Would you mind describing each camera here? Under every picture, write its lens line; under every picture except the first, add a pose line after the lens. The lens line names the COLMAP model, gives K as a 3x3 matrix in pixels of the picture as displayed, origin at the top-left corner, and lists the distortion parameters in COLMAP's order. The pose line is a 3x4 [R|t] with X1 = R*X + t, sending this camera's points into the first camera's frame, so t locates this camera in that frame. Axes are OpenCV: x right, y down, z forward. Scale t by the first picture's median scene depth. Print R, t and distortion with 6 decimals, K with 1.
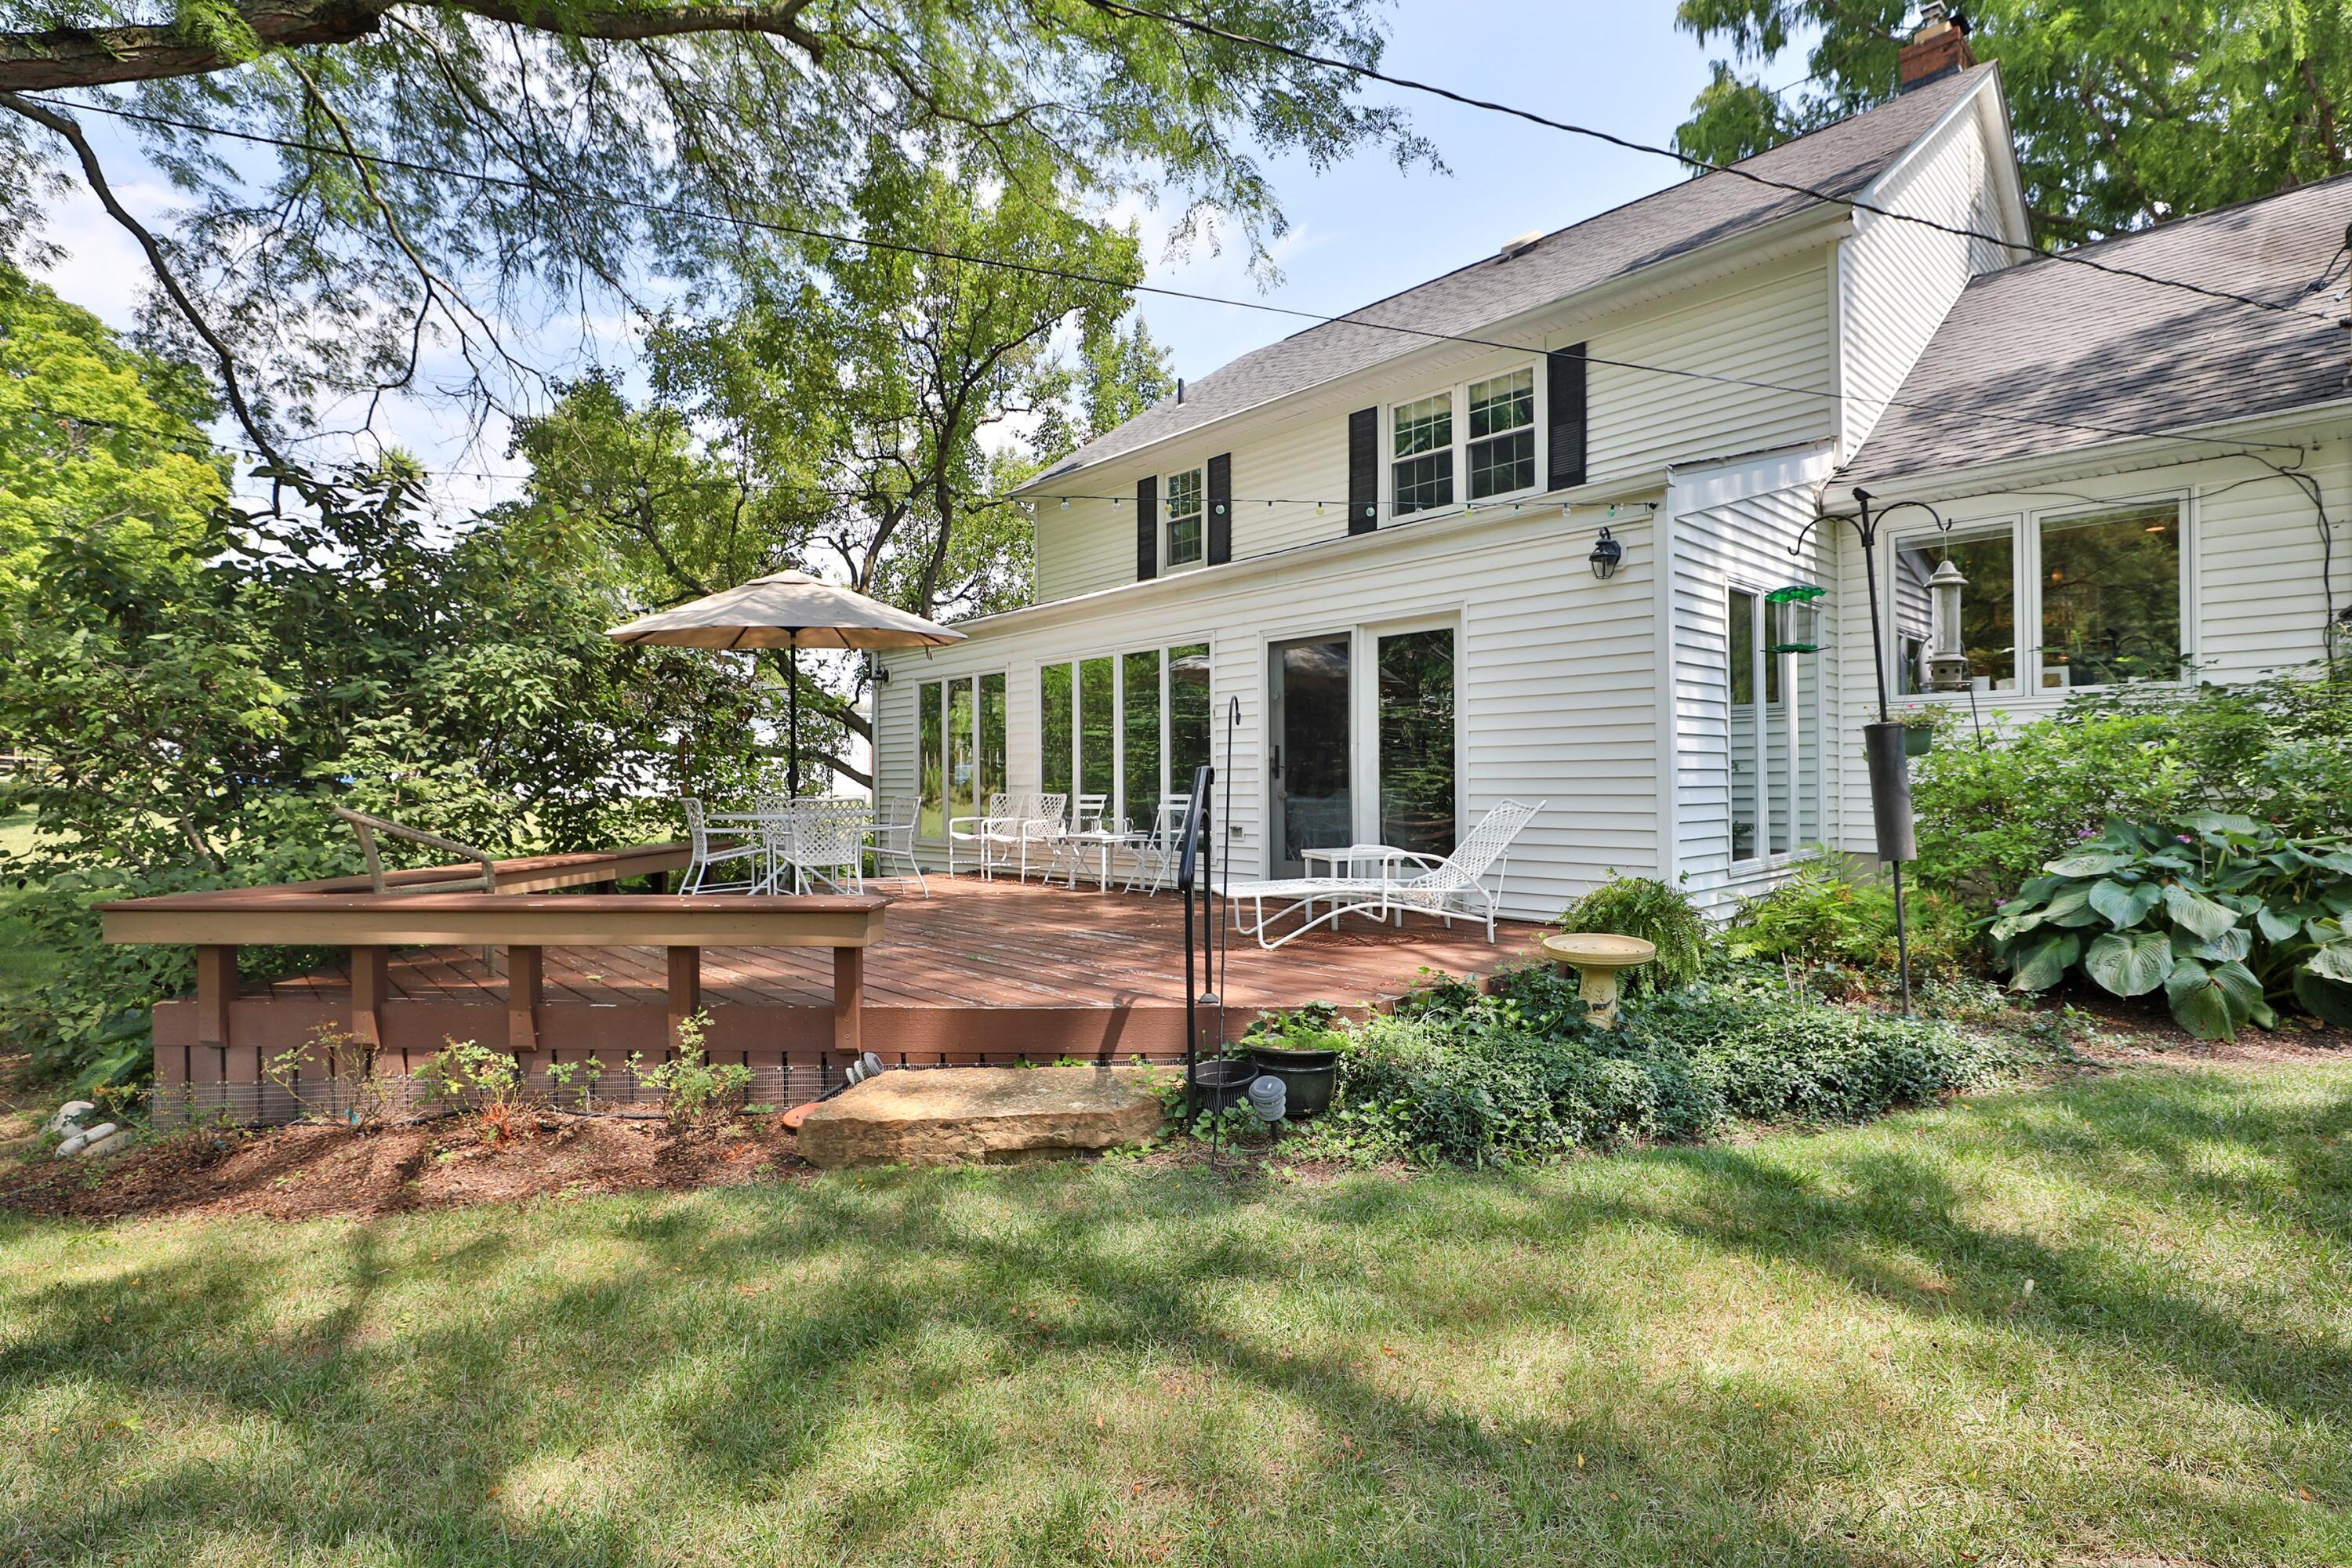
lens RADIAL K [[1084.1, 0, 1193.9], [0, 1084.1, 806.1], [0, 0, 1]] dist [-0.030482, 0.001139]
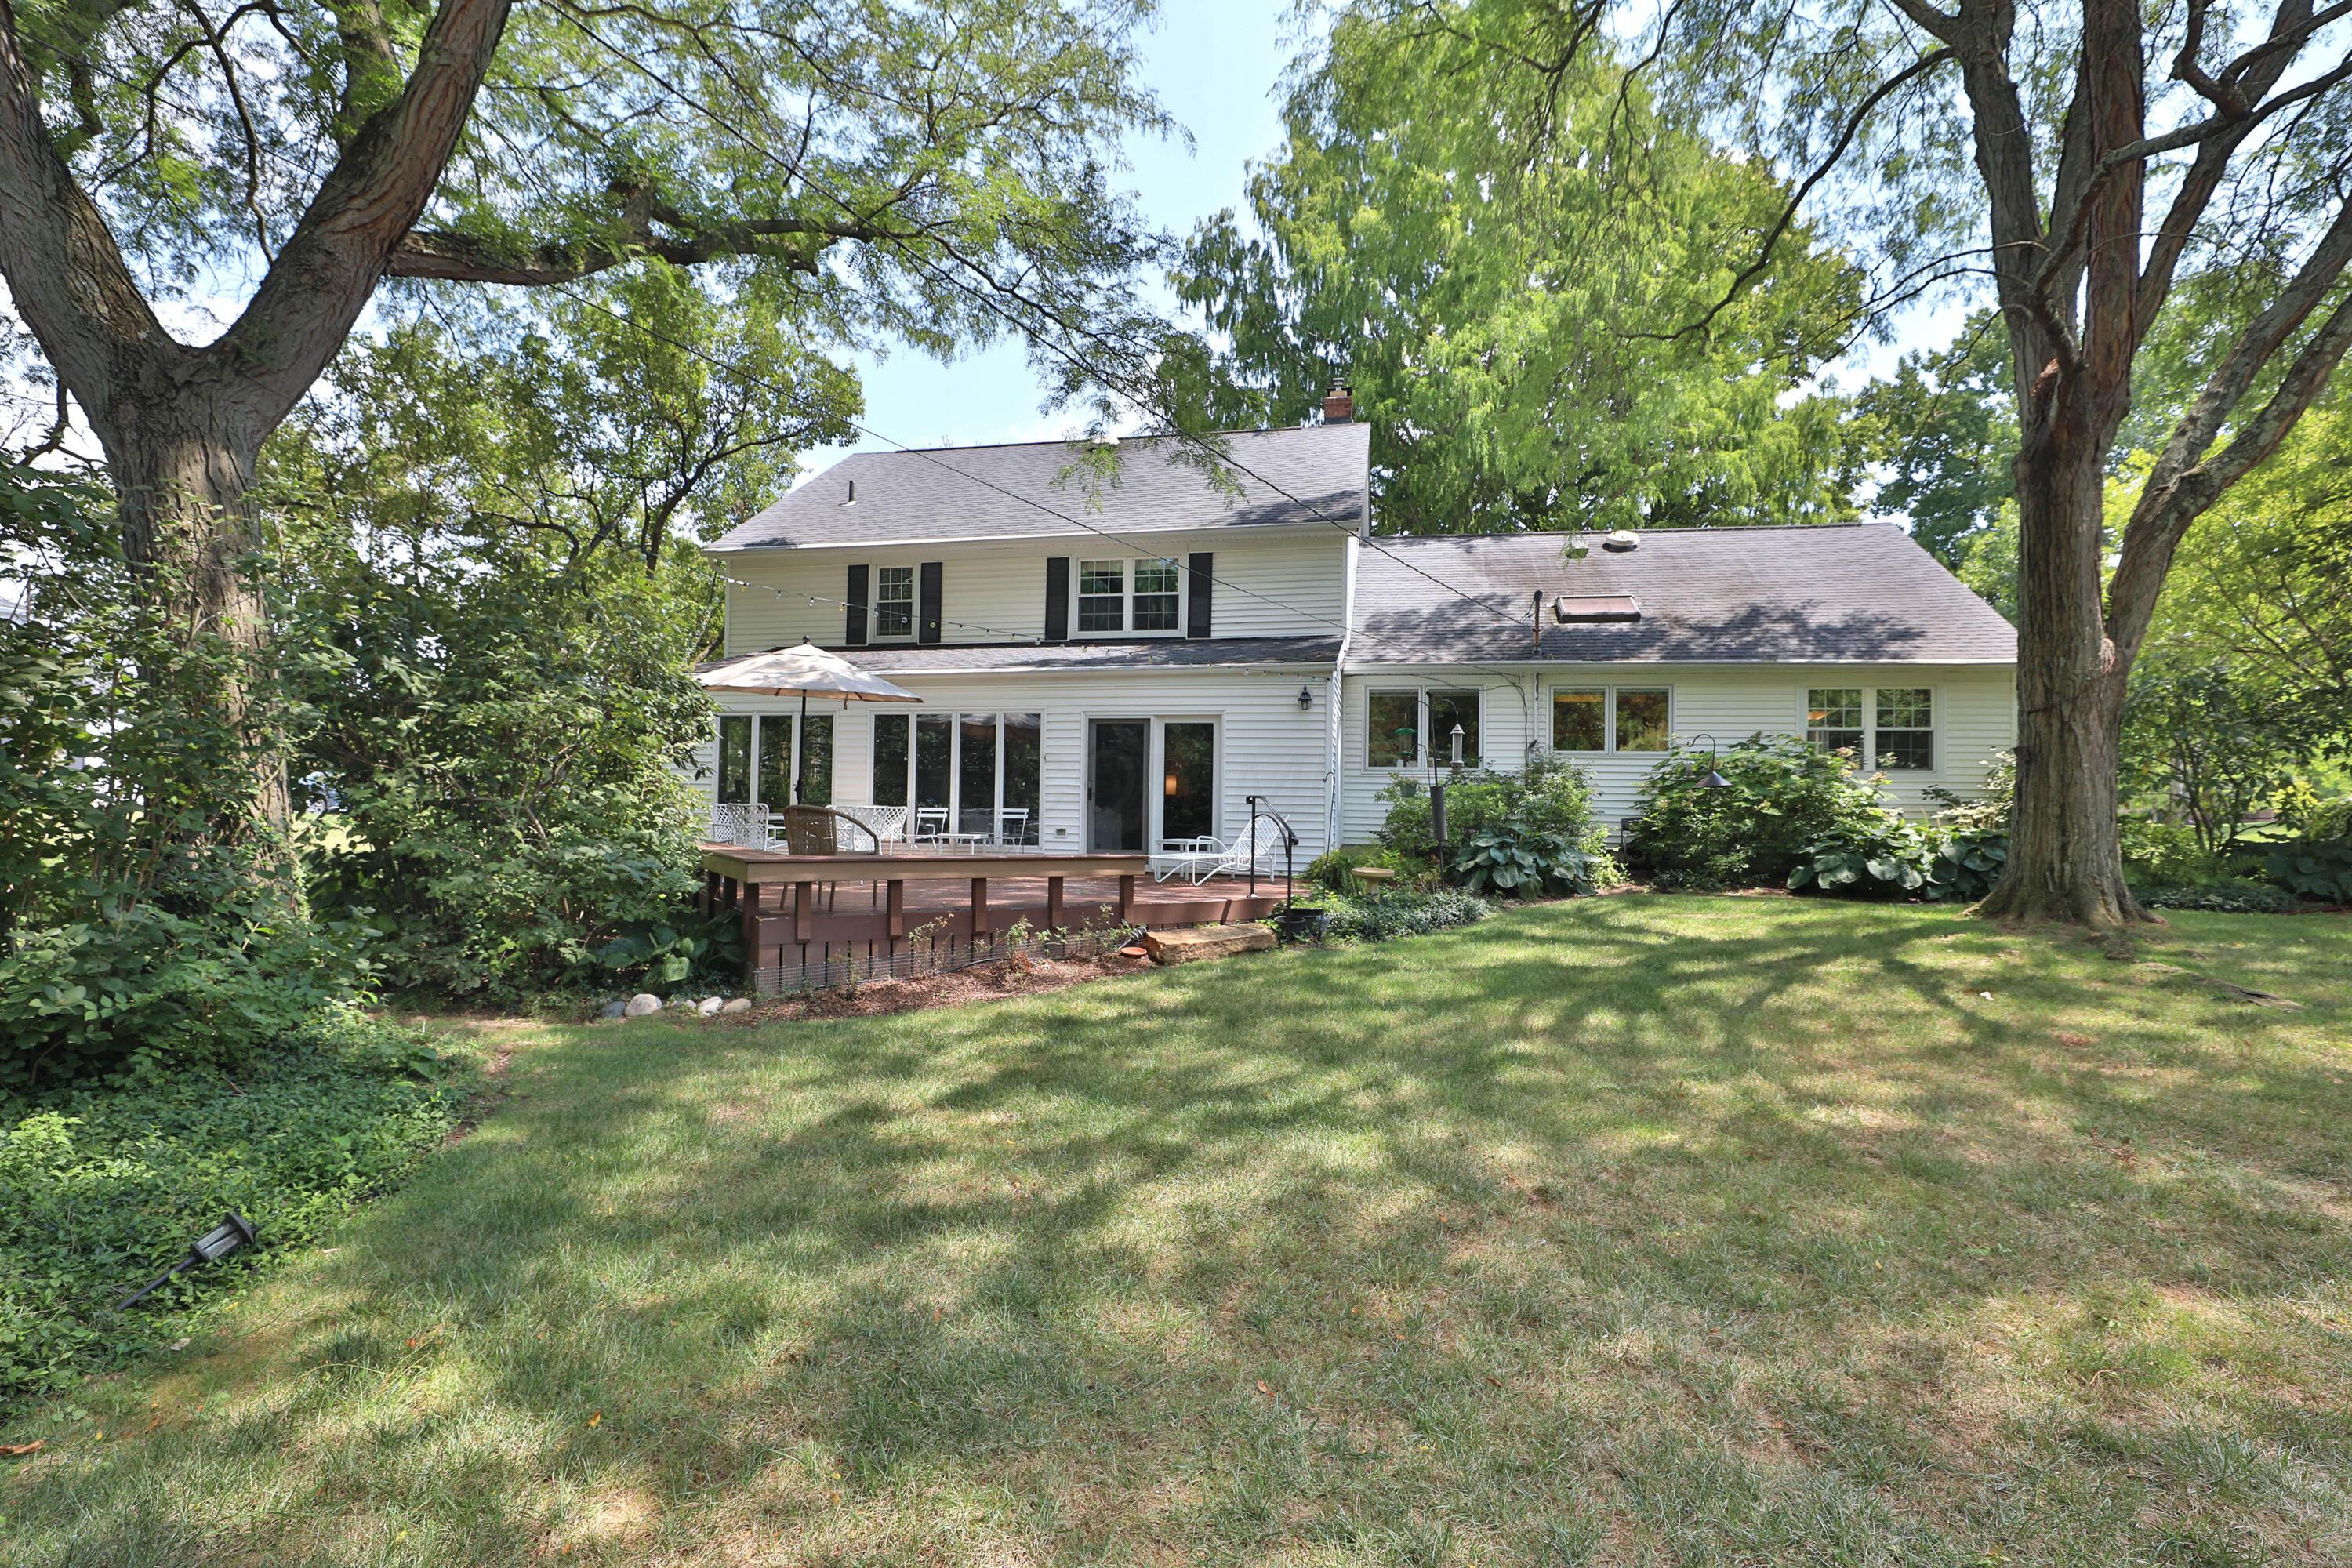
lens RADIAL K [[1084.1, 0, 1166.5], [0, 1084.1, 774.8], [0, 0, 1]] dist [-0.030482, 0.001139]
pose [[0.817522, 0.039941, 0.574510, -0.811354], [-0.008616, 0.998329, -0.057146, 0.030103], [-0.575833, 0.041768, 0.816500, -0.438762]]
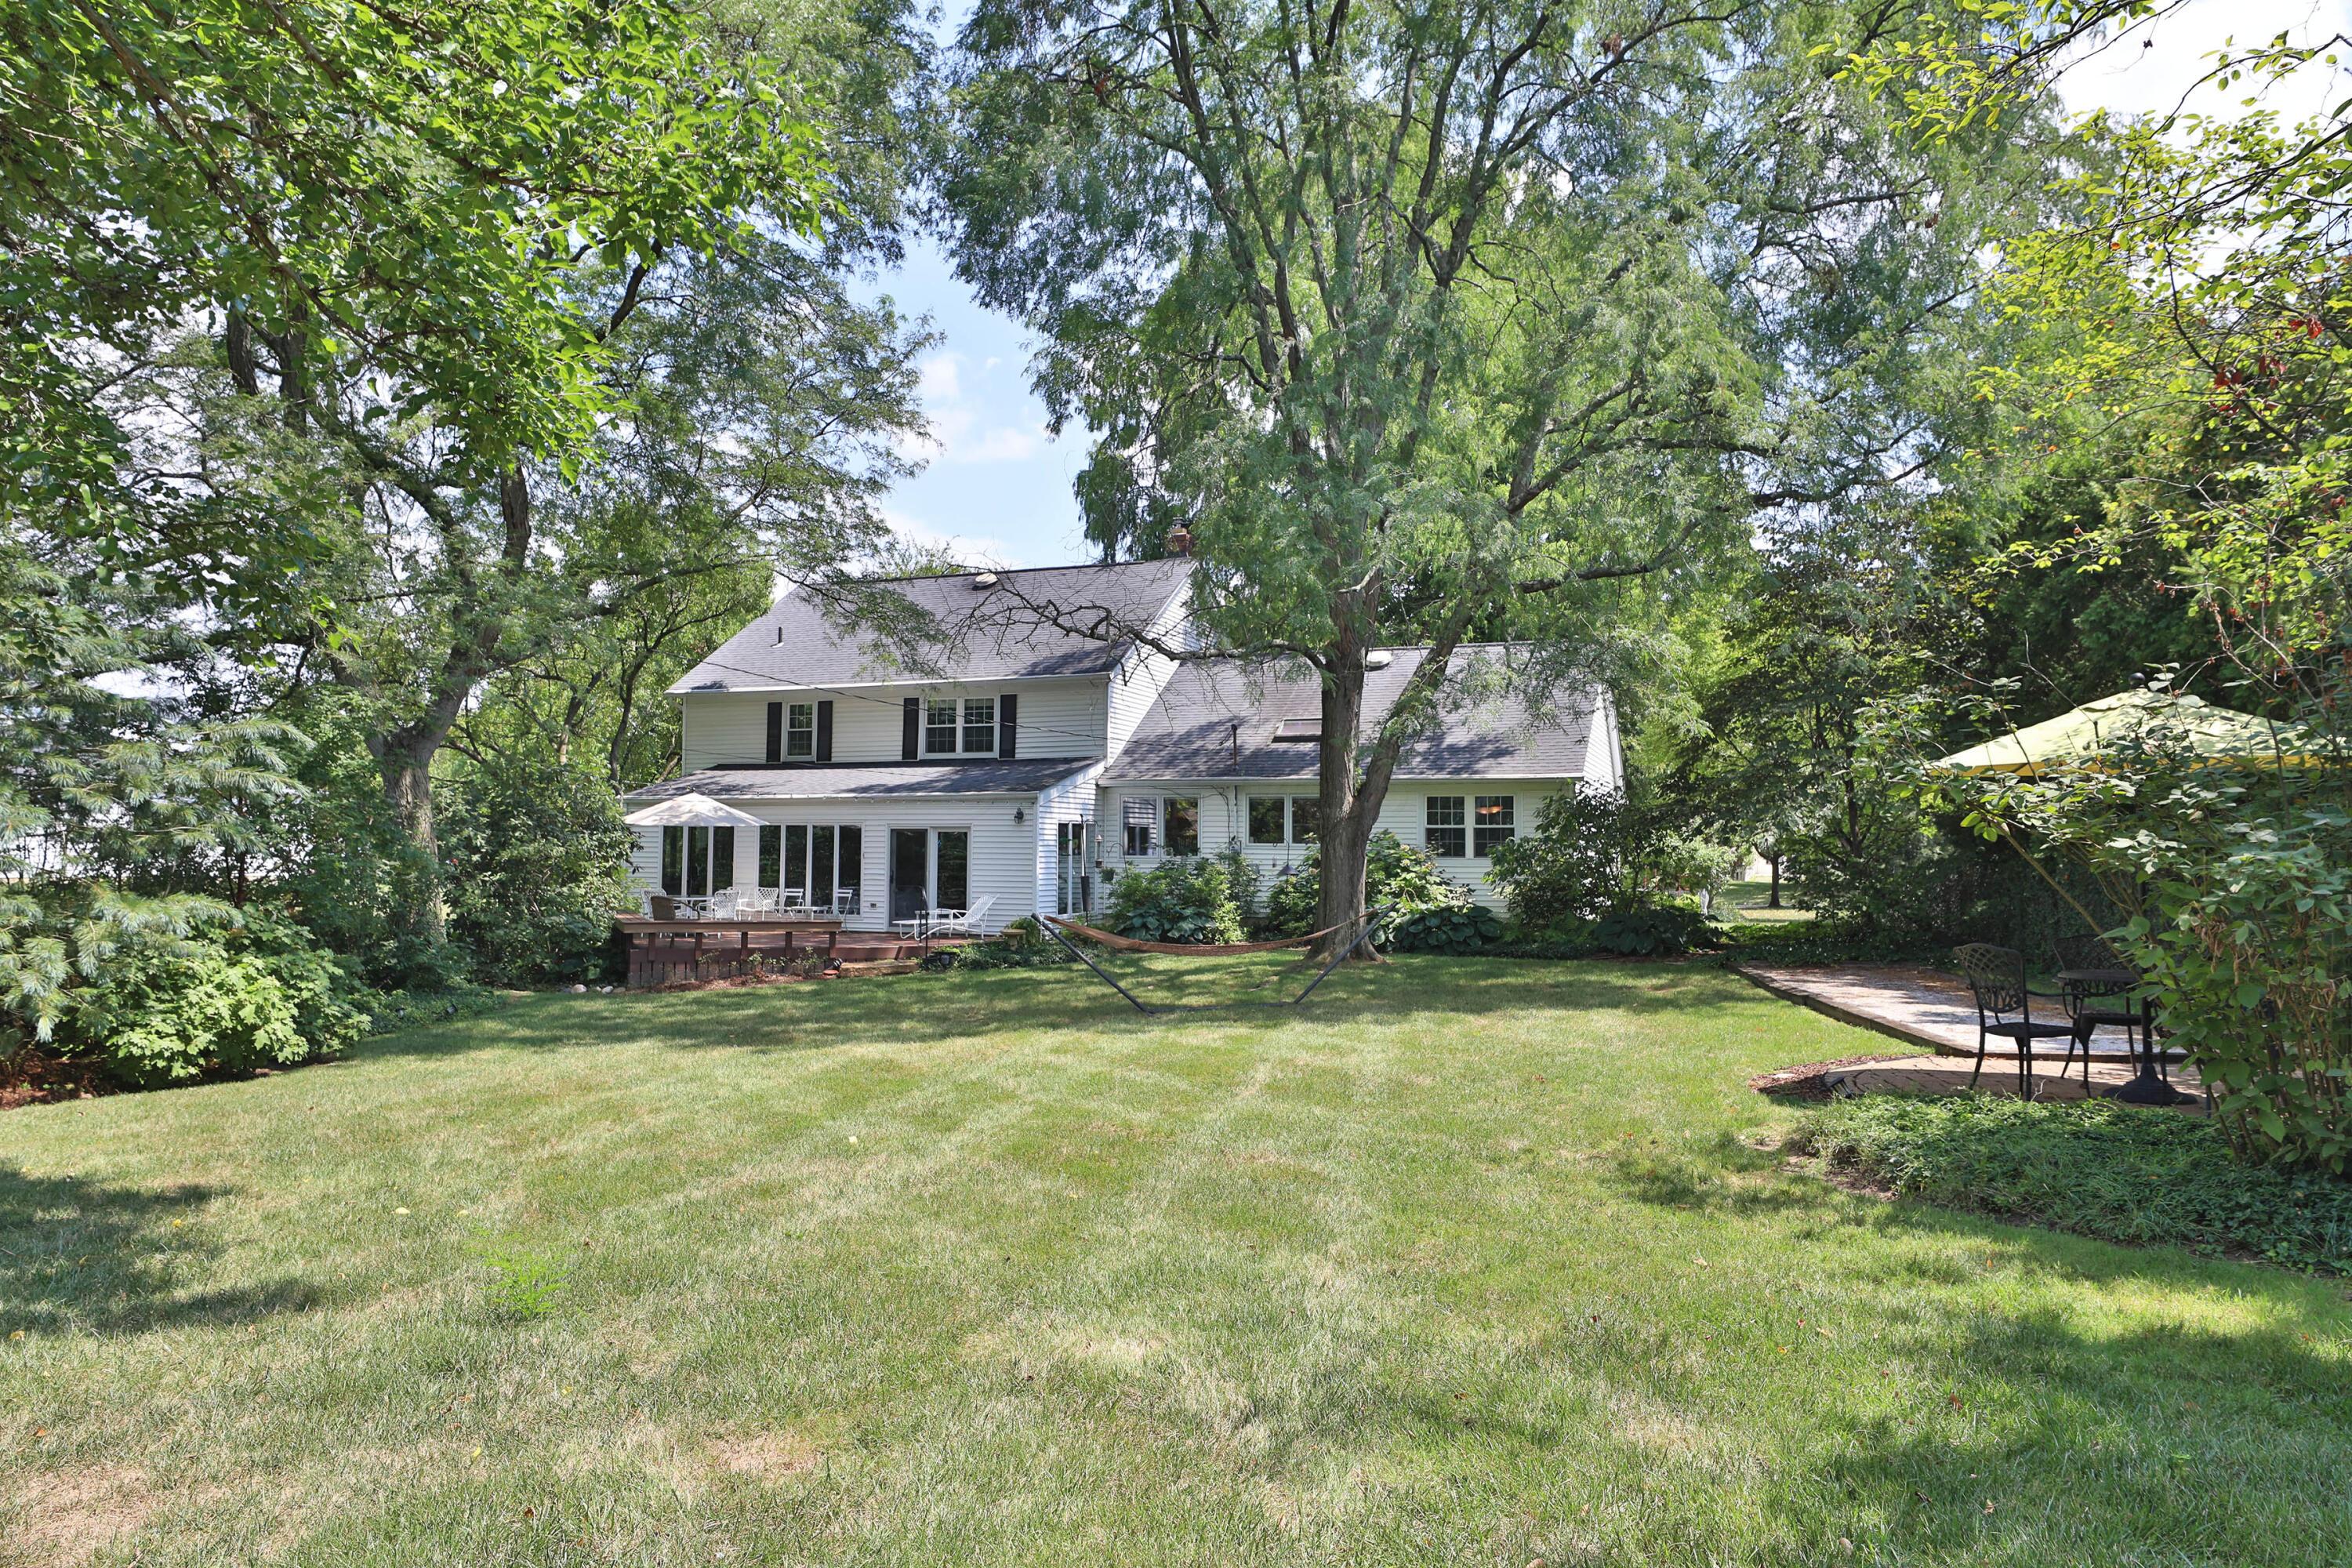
lens RADIAL K [[1554.6, 0, 1176.3], [0, 1554.6, 779.1], [0, 0, 1]] dist [0.003731, 0.001554]
pose [[0.901357, 0.037585, 0.431442, -0.902652], [-0.005886, 0.997198, -0.074575, -0.003592], [-0.433036, 0.064679, 0.899053, -2.543280]]
